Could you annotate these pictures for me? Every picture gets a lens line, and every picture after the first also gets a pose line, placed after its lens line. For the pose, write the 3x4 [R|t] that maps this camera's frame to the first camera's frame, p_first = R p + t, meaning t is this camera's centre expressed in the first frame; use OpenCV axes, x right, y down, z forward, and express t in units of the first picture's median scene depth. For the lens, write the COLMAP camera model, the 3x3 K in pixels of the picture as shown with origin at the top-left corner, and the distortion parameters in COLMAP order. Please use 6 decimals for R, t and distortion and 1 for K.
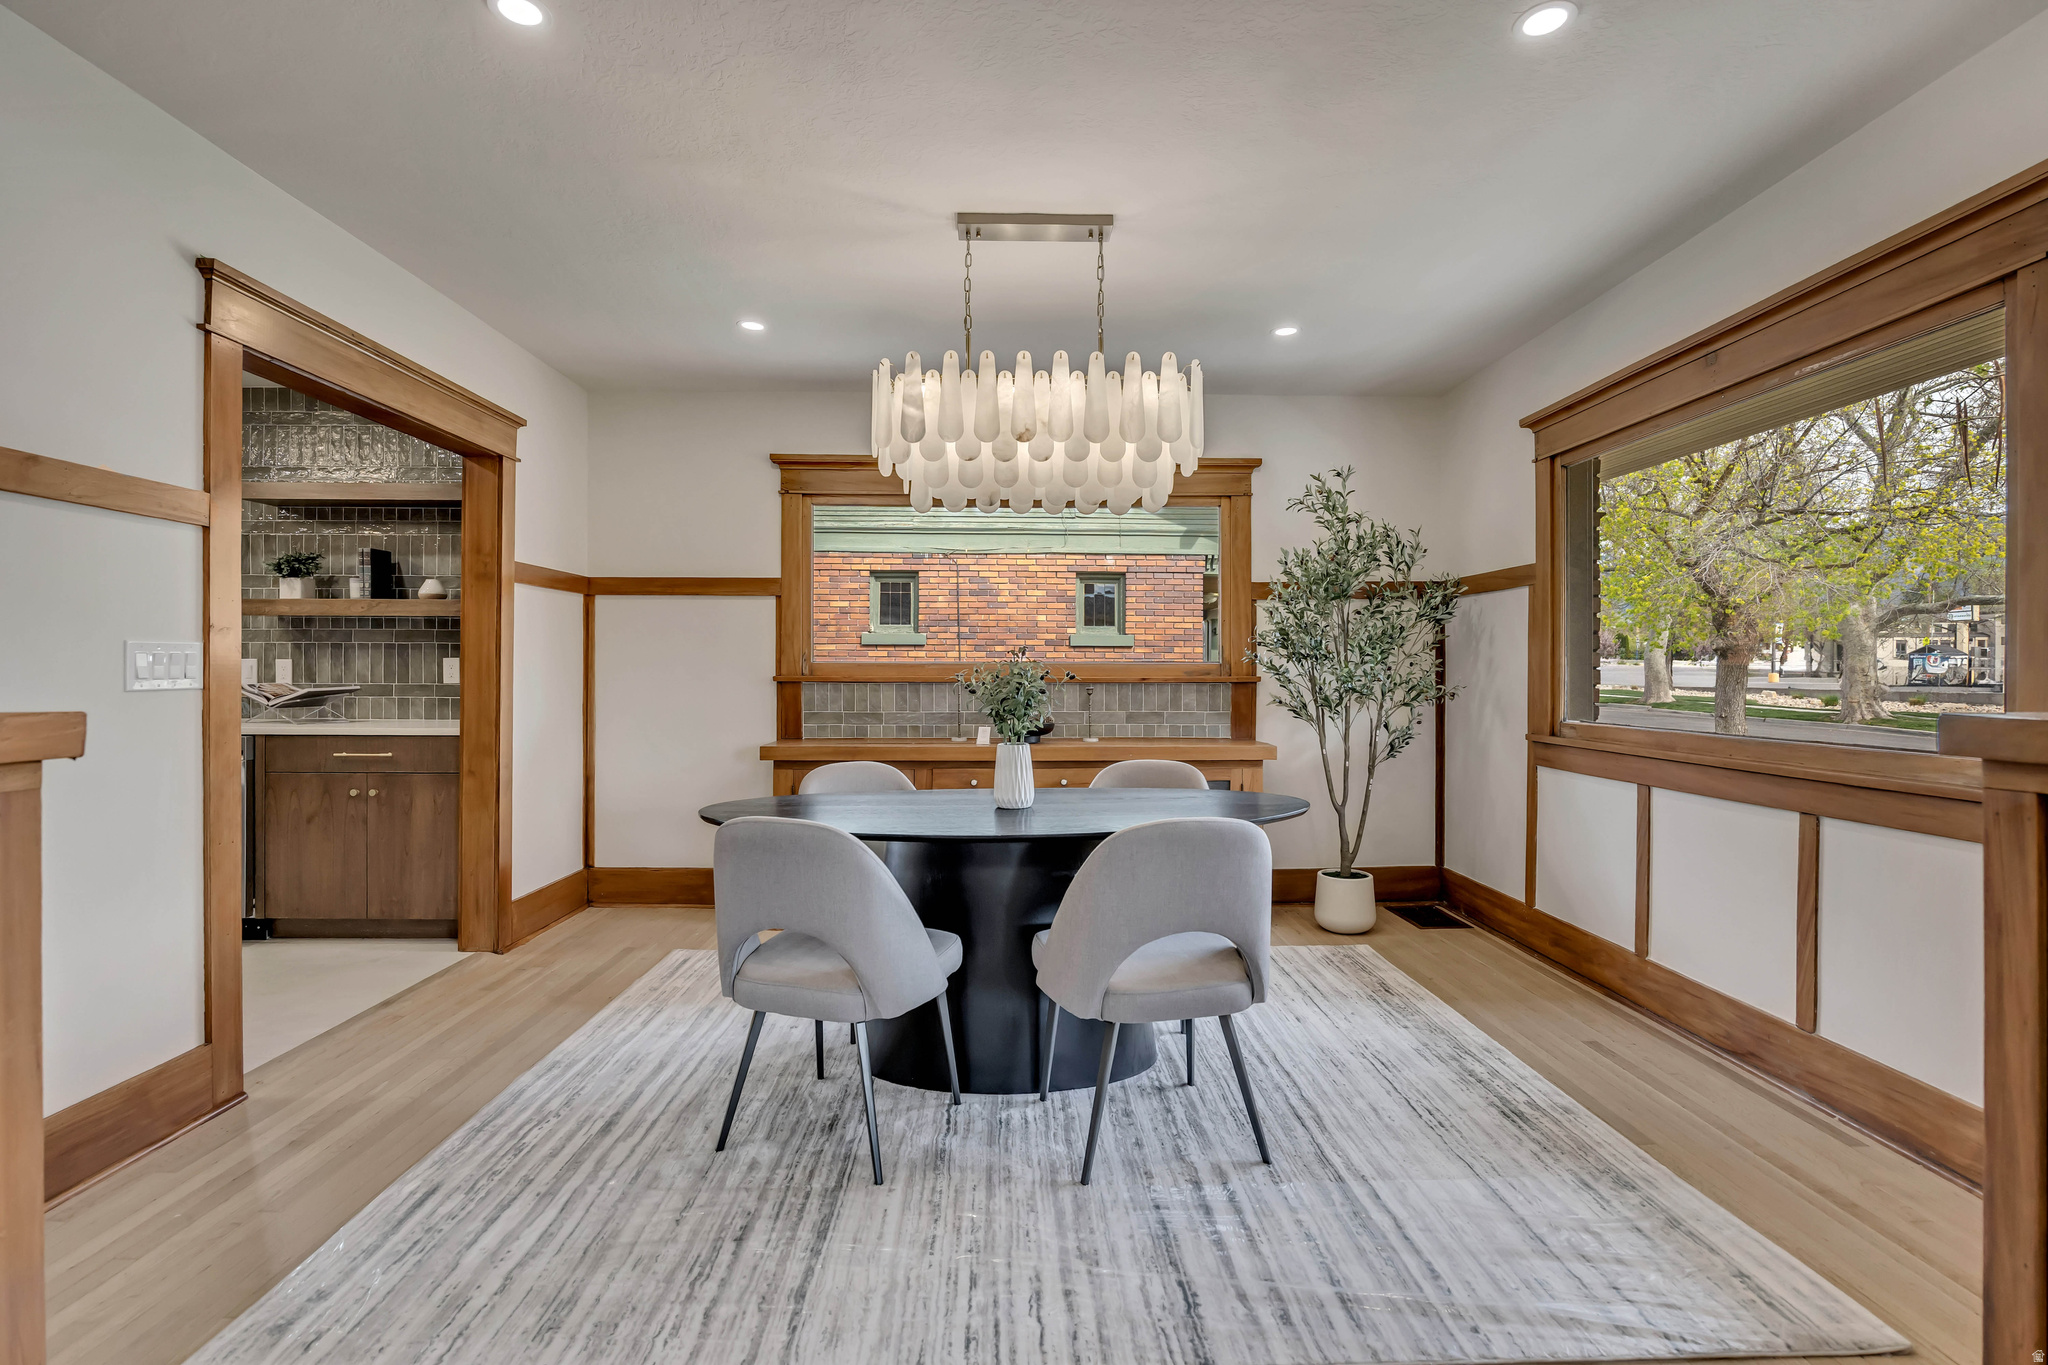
lens RADIAL K [[906.3, 0, 1031.2], [0, 906.3, 669.6], [0, 0, 1]] dist [-0.016099, -0.001006]
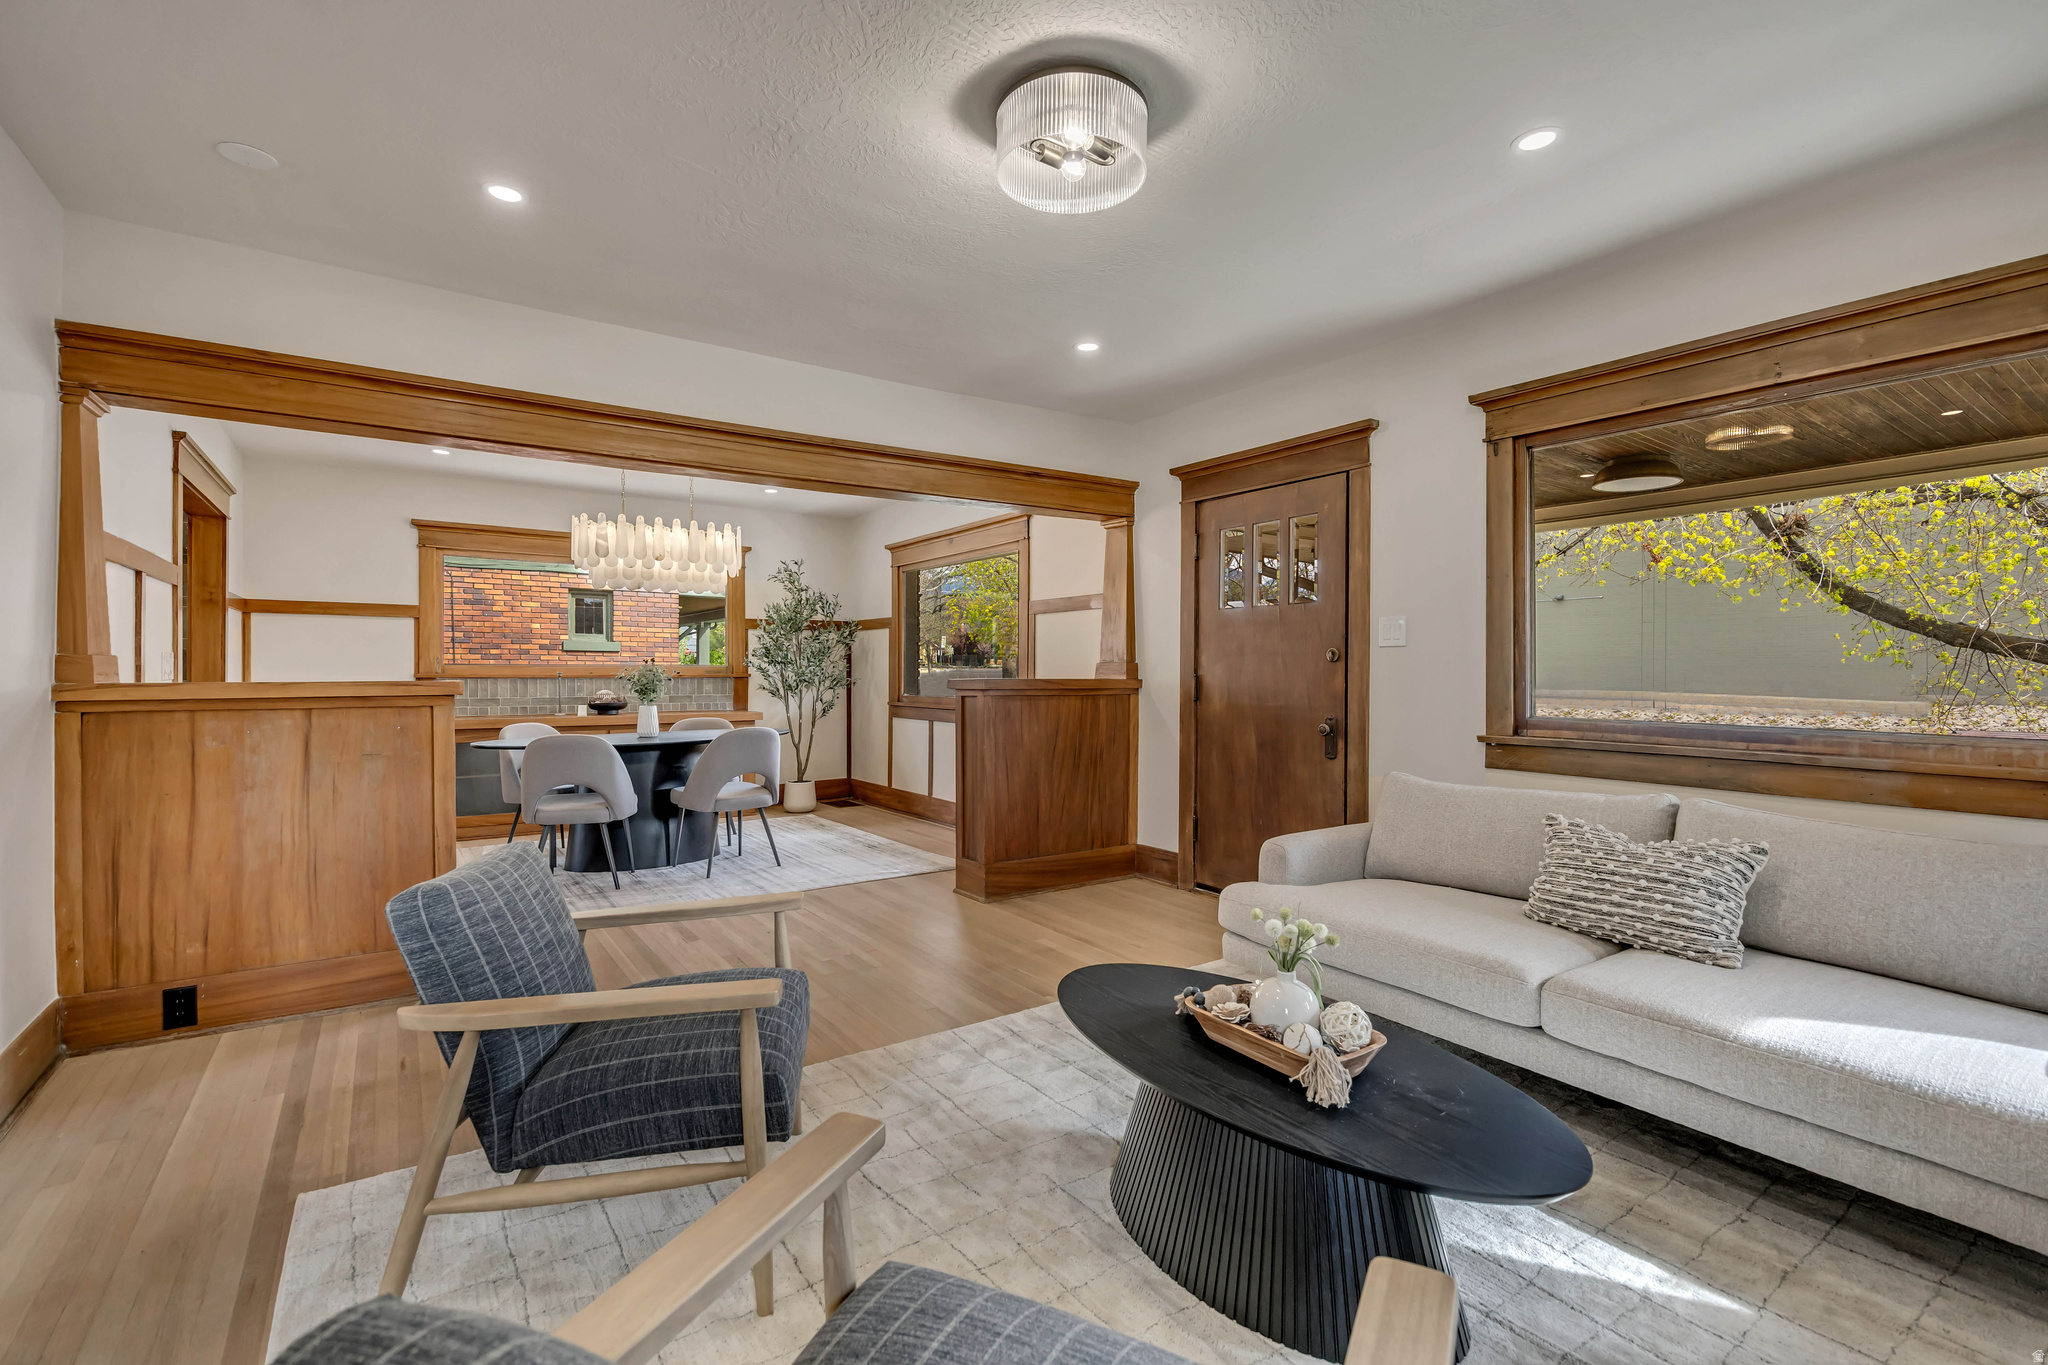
lens RADIAL K [[906.3, 0, 1031.2], [0, 906.3, 669.6], [0, 0, 1]] dist [-0.016099, -0.001006]
pose [[0.819375, 0.000066, 0.573258, -0.317757], [0.000704, 0.999999, -0.001122, 0.002400], [-0.573258, 0.001323, 0.819374, -0.766931]]
